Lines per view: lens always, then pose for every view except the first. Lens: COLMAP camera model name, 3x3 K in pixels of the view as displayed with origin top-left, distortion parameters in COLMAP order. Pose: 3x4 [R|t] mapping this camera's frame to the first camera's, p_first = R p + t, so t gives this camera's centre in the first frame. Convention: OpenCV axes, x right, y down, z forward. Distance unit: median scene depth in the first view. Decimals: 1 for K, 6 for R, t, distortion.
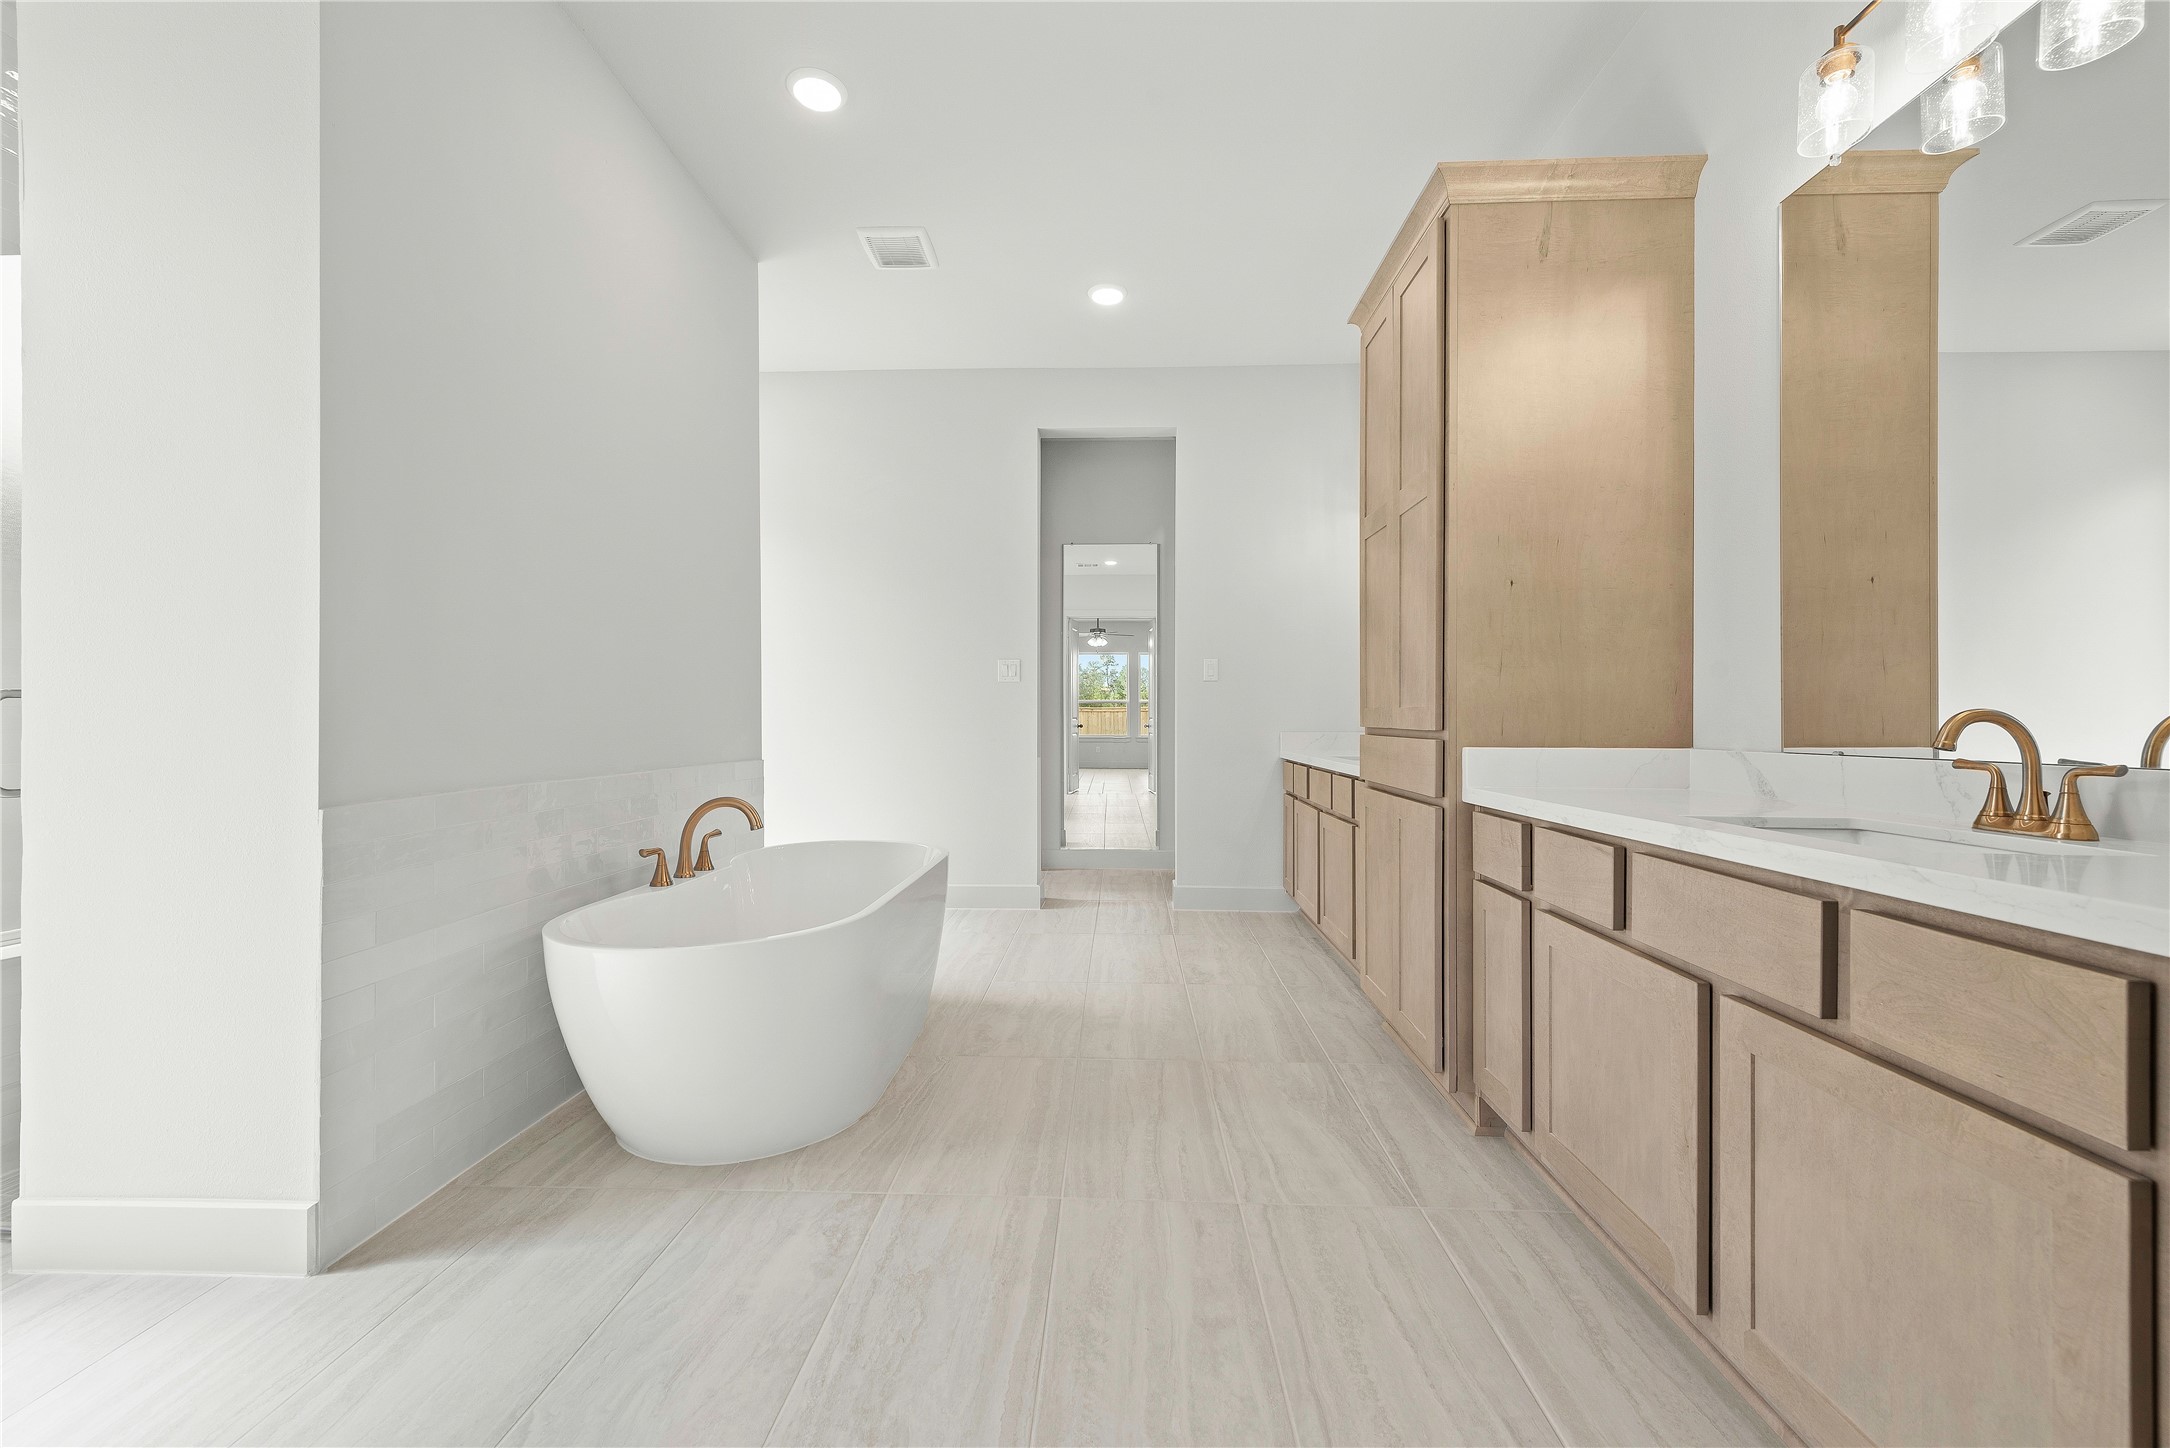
lens RADIAL K [[863.7, 0, 1091.1], [0, 863.7, 719.7], [0, 0, 1]] dist [0.008016, -0.001916]
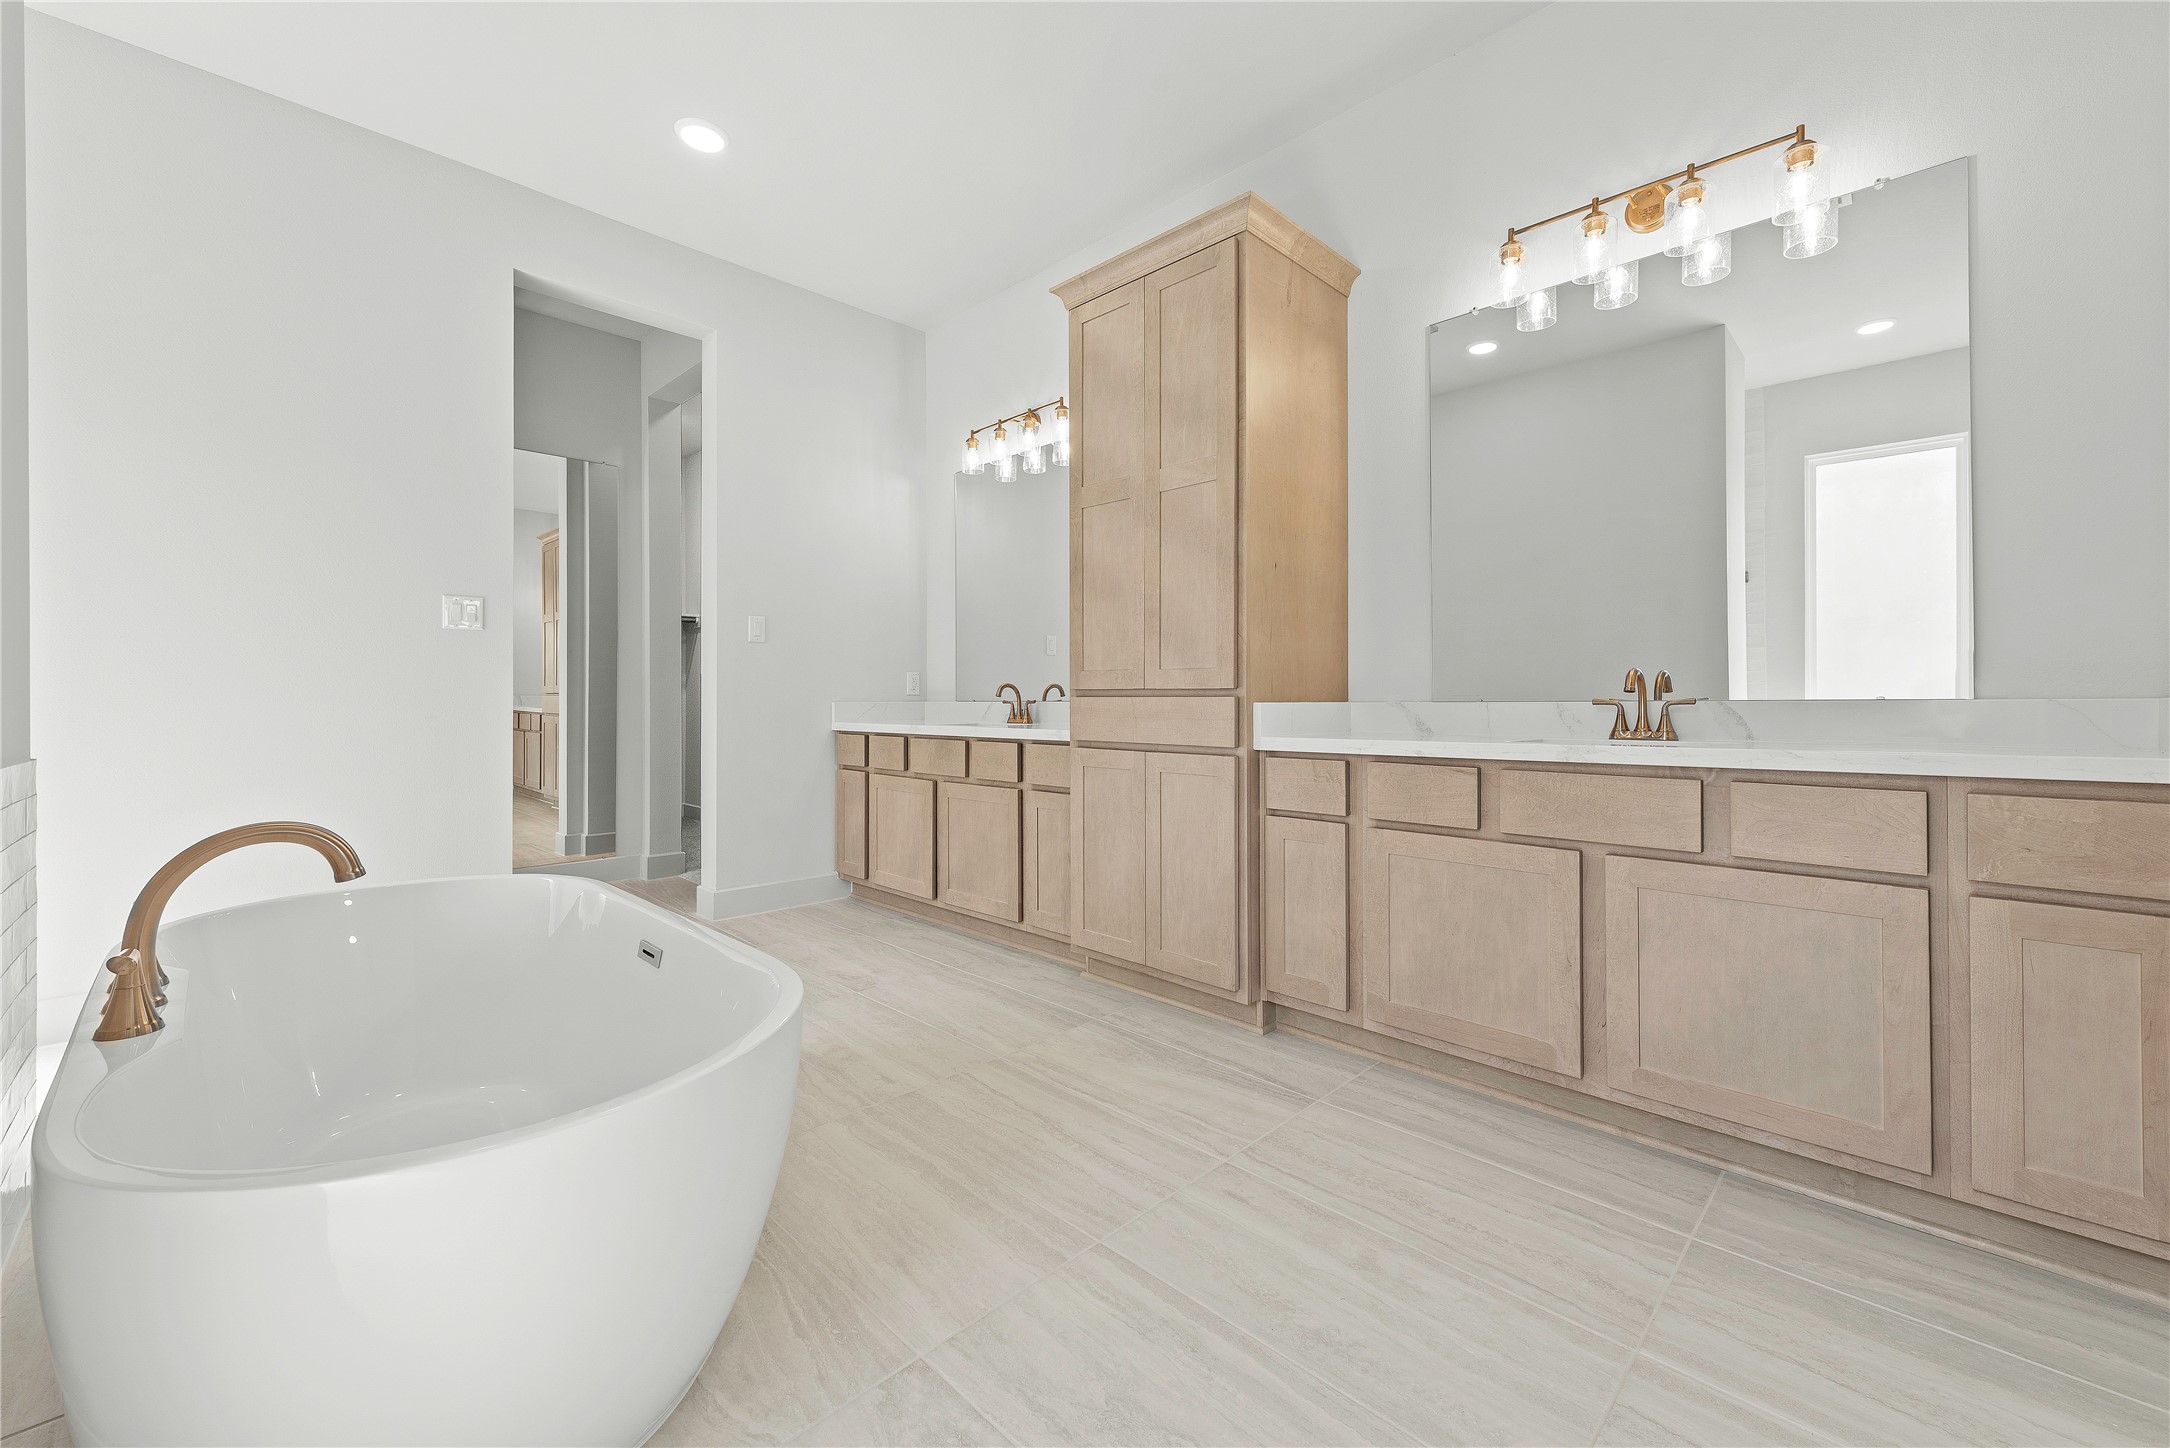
lens RADIAL K [[863.7, 0, 1115.0], [0, 863.7, 694.6], [0, 0, 1]] dist [0.008016, -0.001916]
pose [[0.666788, -0.000535, 0.745248, -0.565482], [0.004416, 0.999985, -0.003233, 0.024241], [-0.745235, 0.005446, 0.666780, 0.375261]]
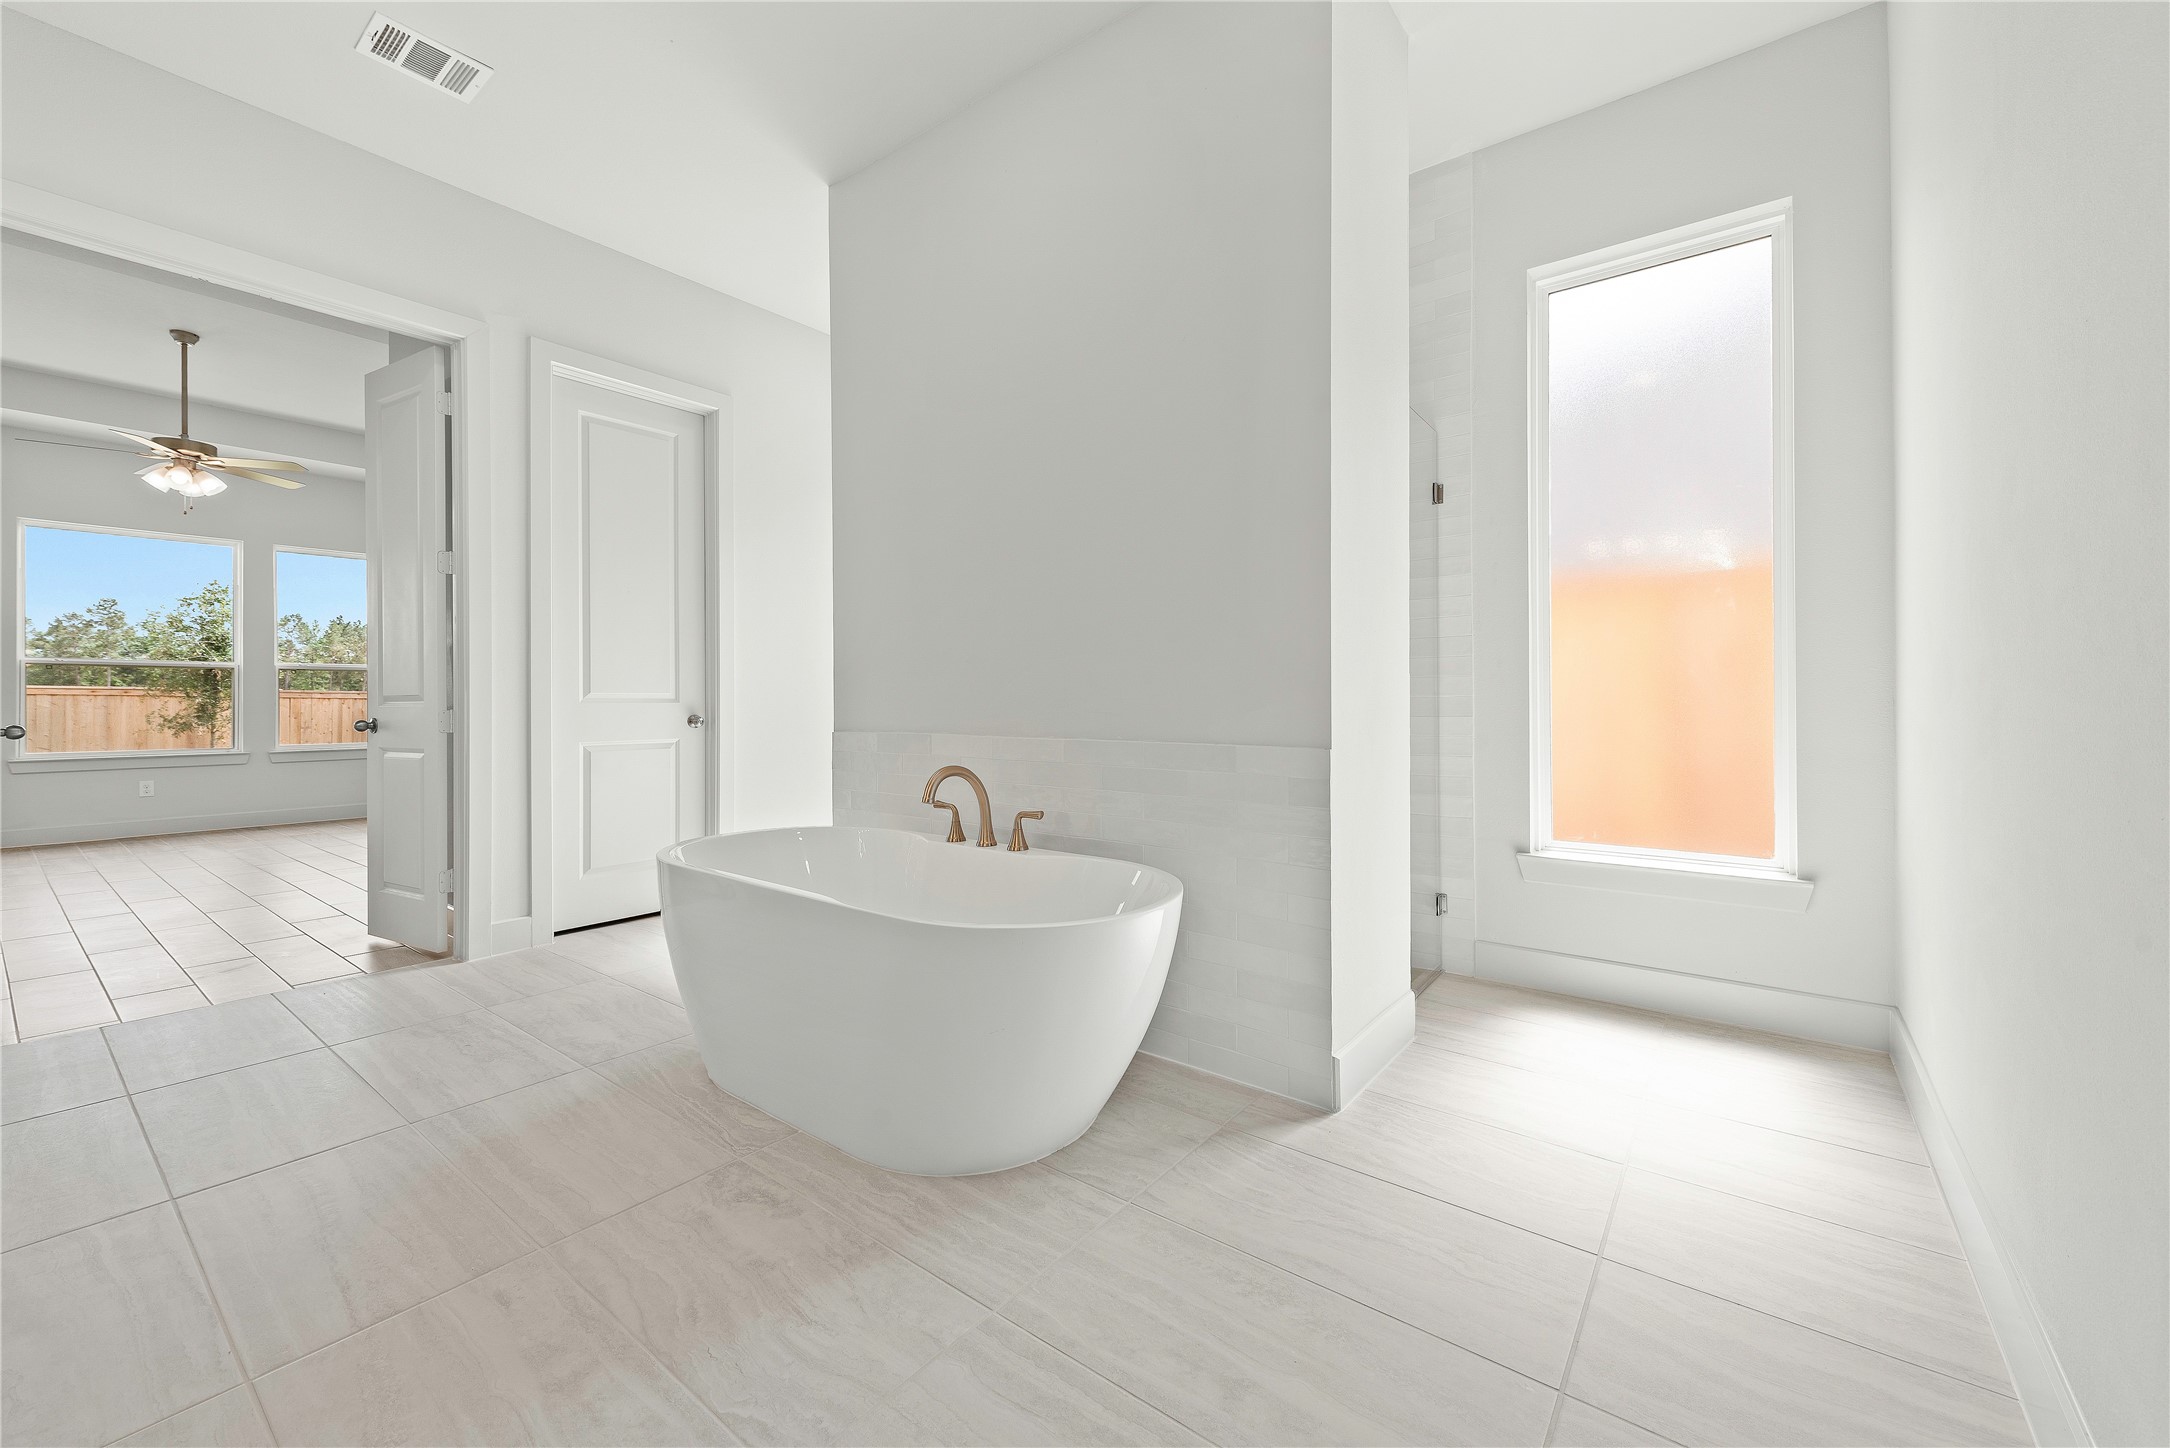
lens RADIAL K [[863.7, 0, 1088.0], [0, 863.7, 709.2], [0, 0, 1]] dist [0.008016, -0.001916]
pose [[-0.587451, 0.008465, -0.809215, 0.296800], [0.002706, 0.999960, 0.008496, 0.024934], [0.809255, 0.002802, -0.587451, 2.016285]]
